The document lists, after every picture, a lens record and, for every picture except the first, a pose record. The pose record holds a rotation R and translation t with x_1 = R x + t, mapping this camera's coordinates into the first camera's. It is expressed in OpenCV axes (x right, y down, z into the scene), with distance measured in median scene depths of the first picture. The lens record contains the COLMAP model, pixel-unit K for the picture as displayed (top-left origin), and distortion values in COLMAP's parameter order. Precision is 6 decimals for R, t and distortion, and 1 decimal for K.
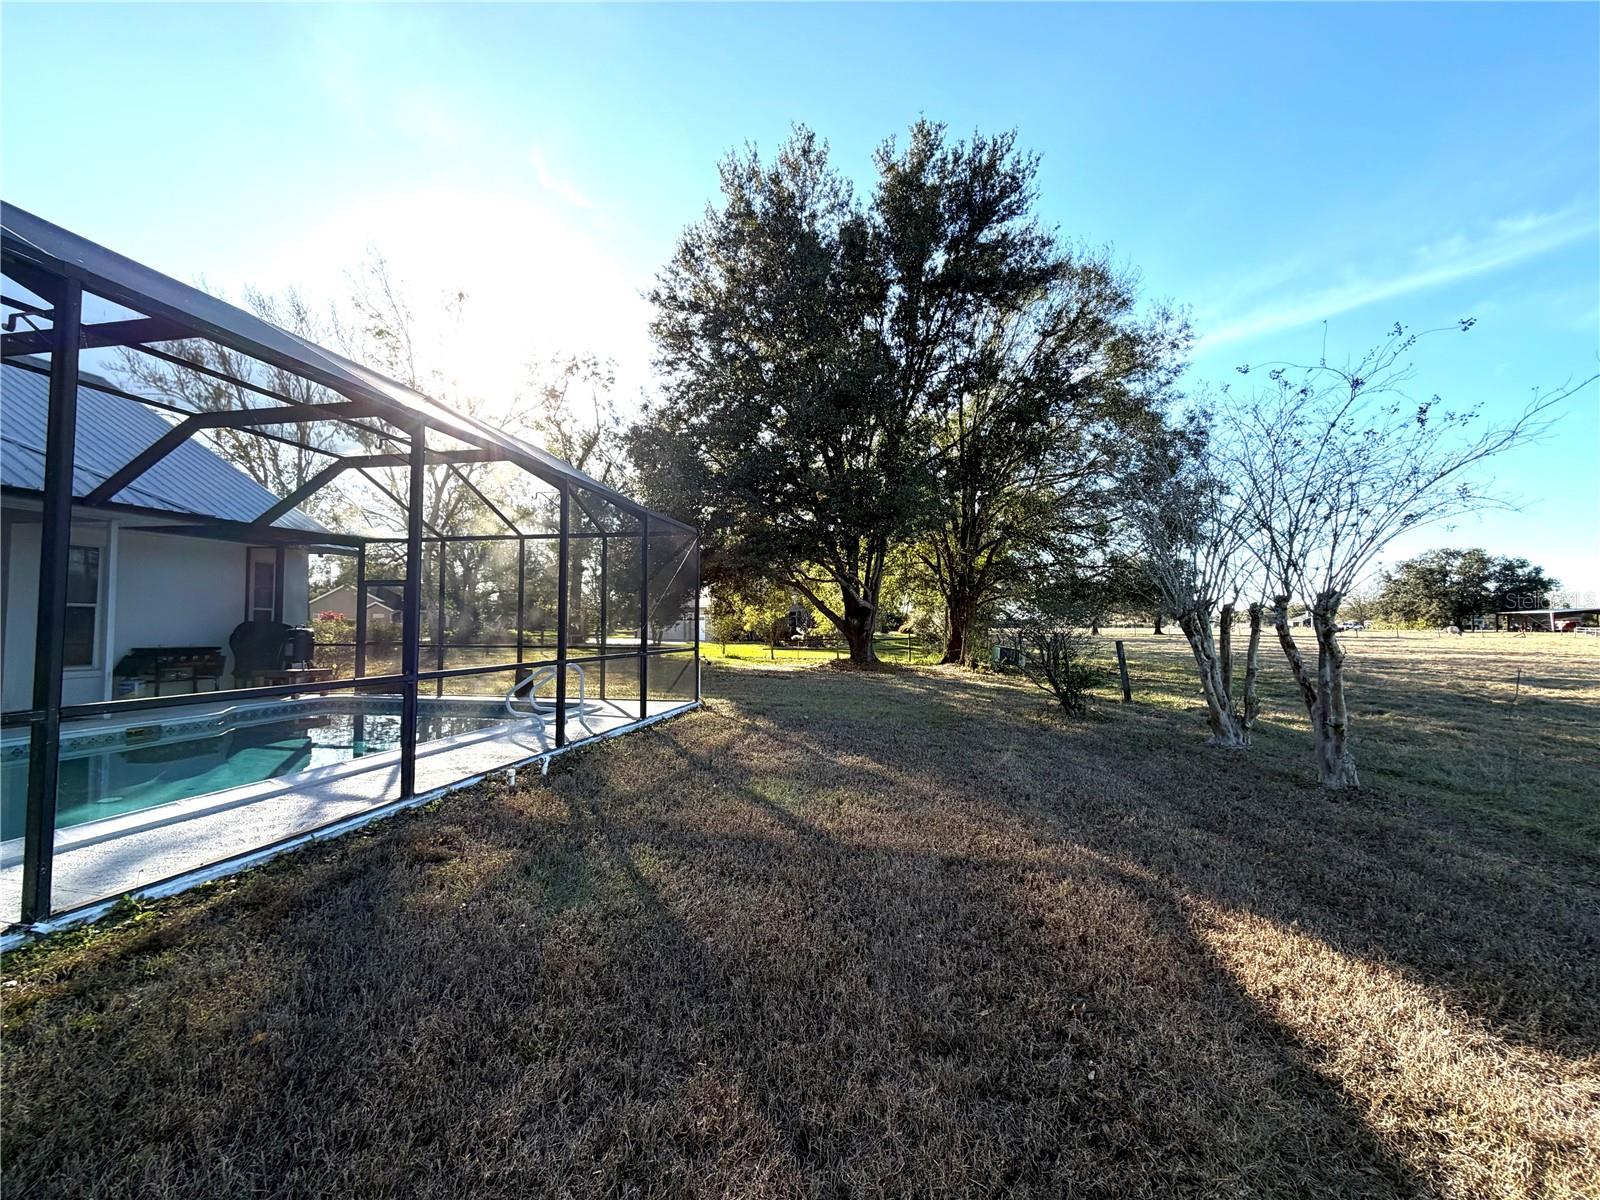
lens RADIAL K [[641.3, 0, 799.4], [0, 641.3, 605.3], [0, 0, 1]] dist [-0.000318, -0.000775]
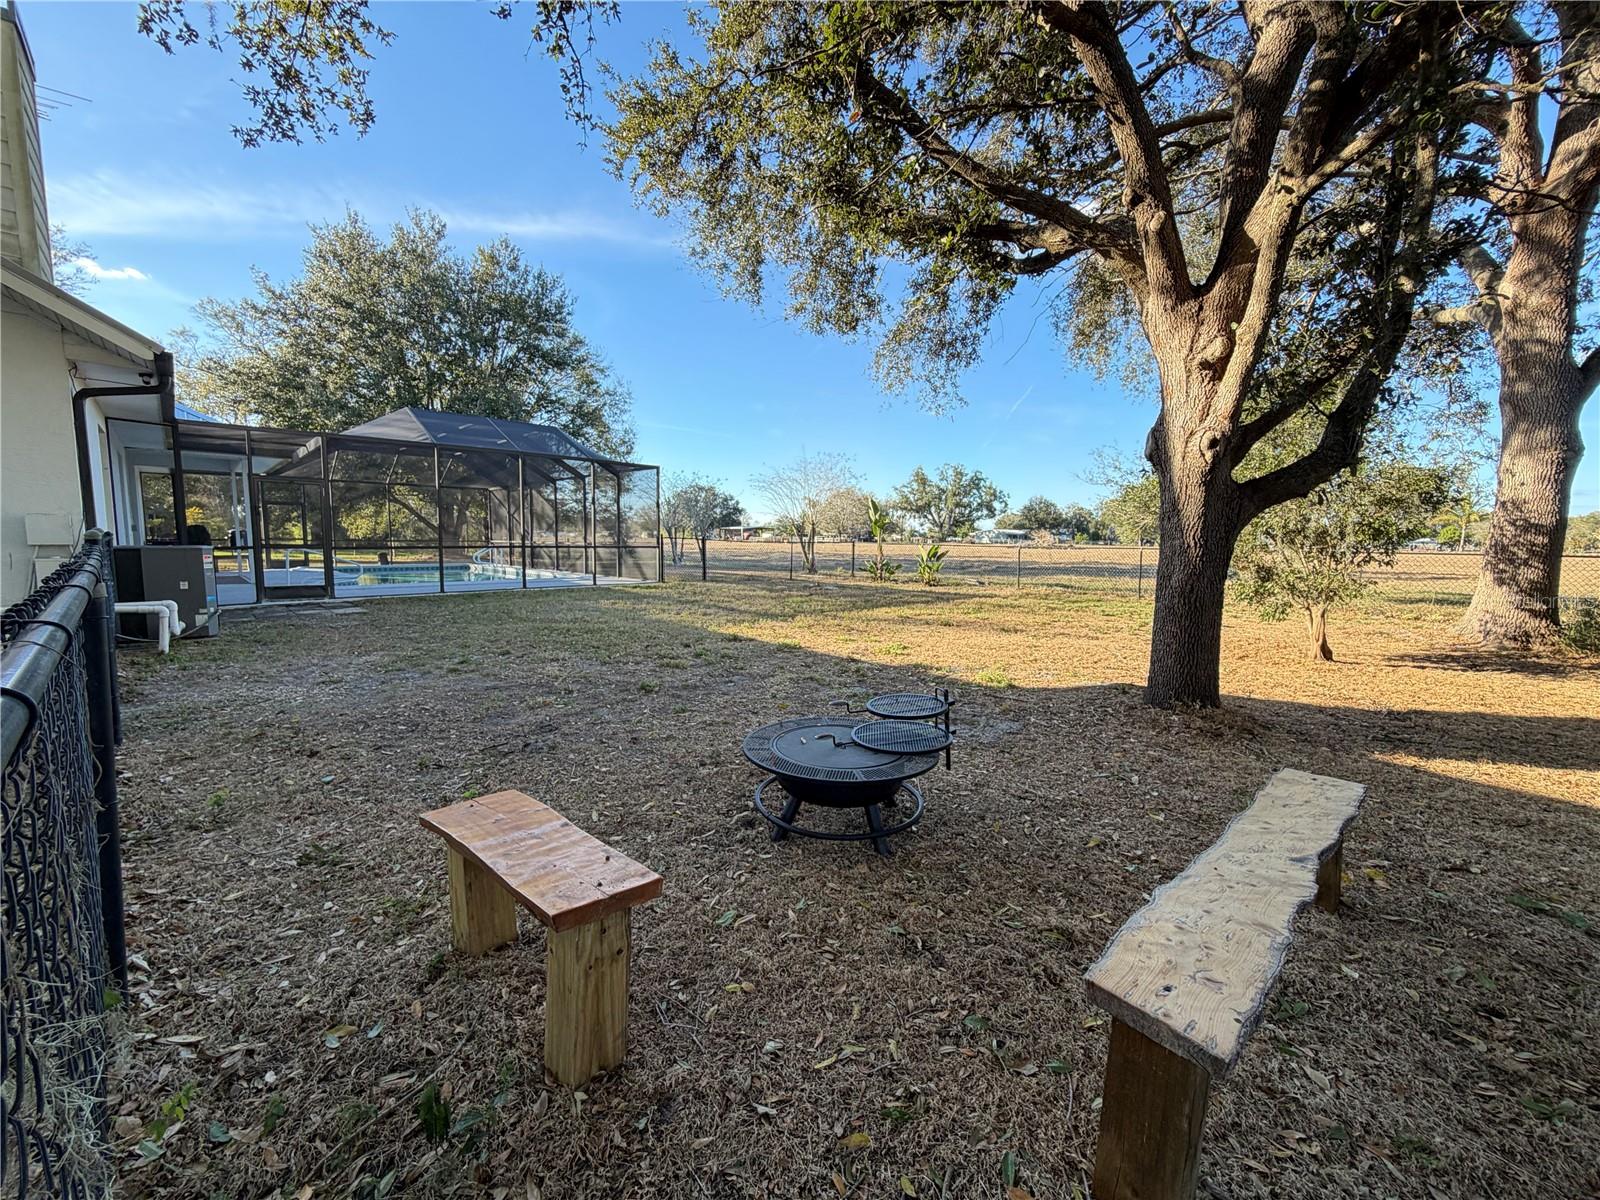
lens RADIAL K [[641.3, 0, 800.8], [0, 641.3, 602.4], [0, 0, 1]] dist [-0.000318, -0.000775]
pose [[0.579021, -0.080335, 0.811345, -0.125770], [-0.029445, 0.992424, 0.119277, -0.000648], [-0.814781, -0.092954, 0.572269, -0.113673]]
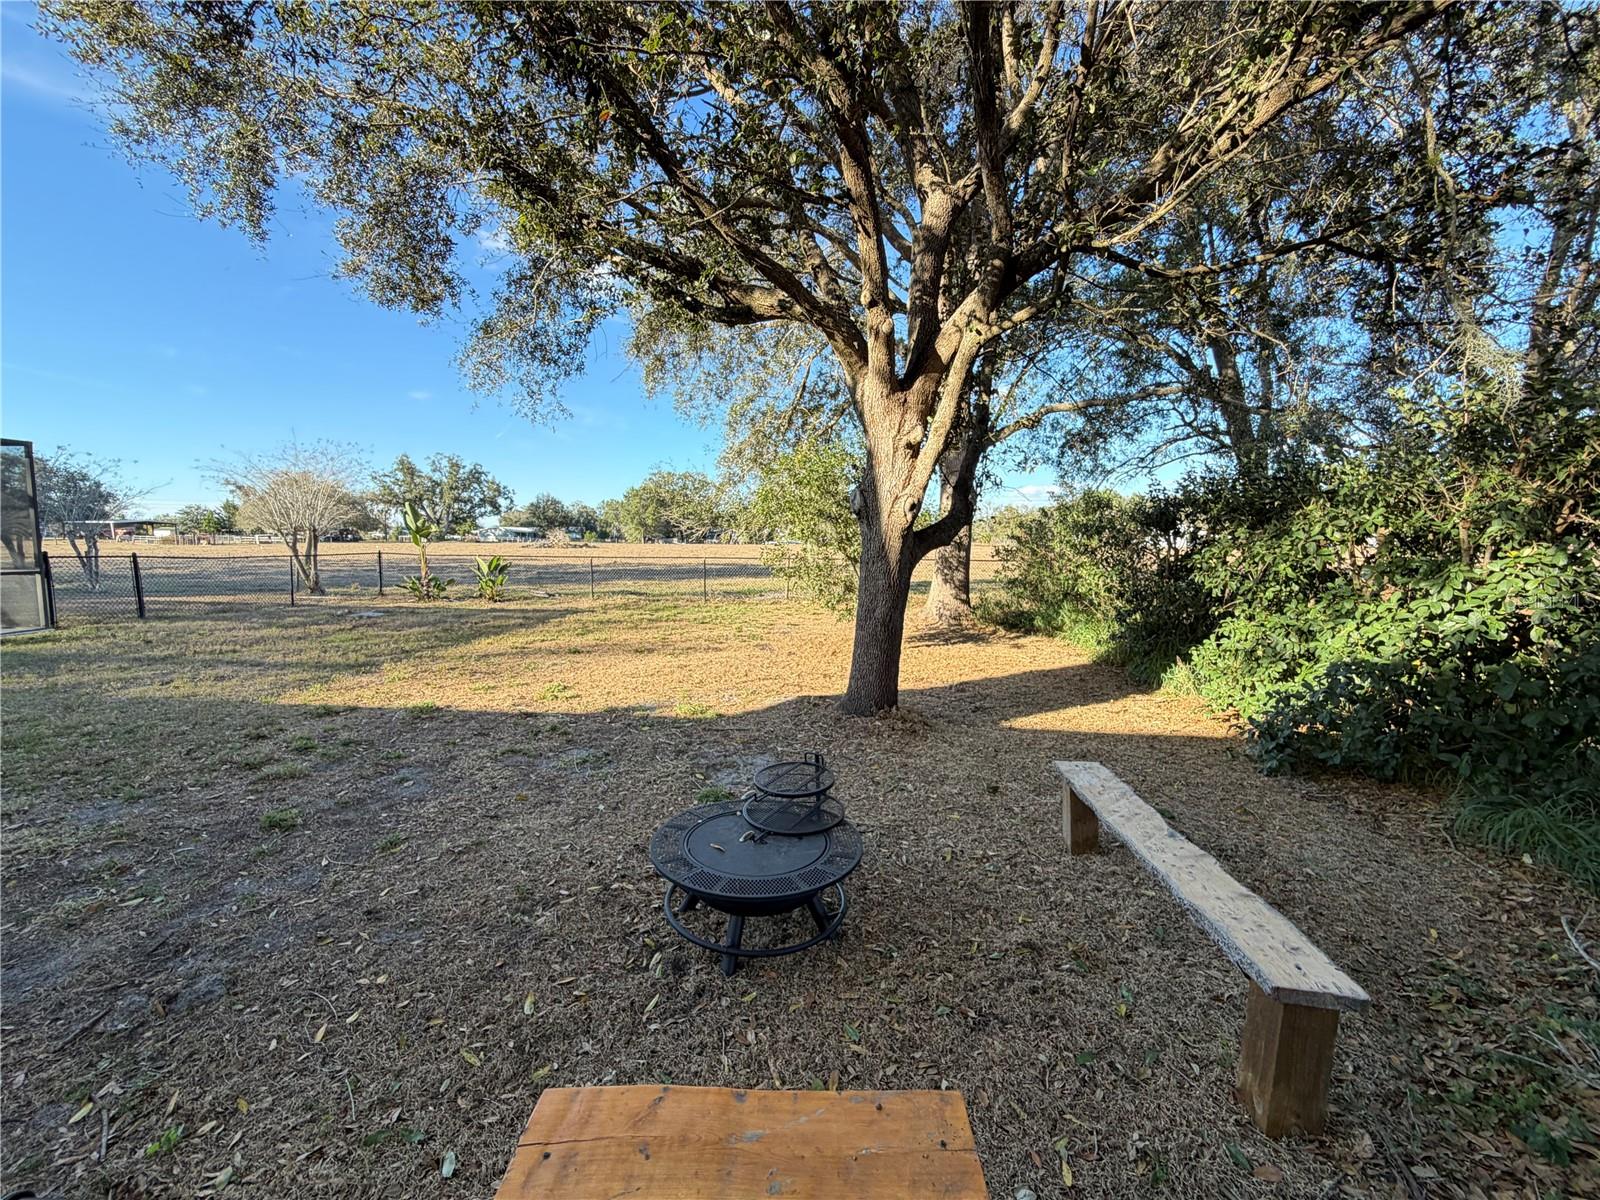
lens RADIAL K [[641.3, 0, 801.8], [0, 641.3, 601.9], [0, 0, 1]] dist [-0.000318, -0.000775]
pose [[-0.111758, -0.101377, 0.988551, -0.125996], [-0.033430, 0.994603, 0.098219, -0.001019], [-0.993173, -0.022071, -0.114544, -0.111577]]
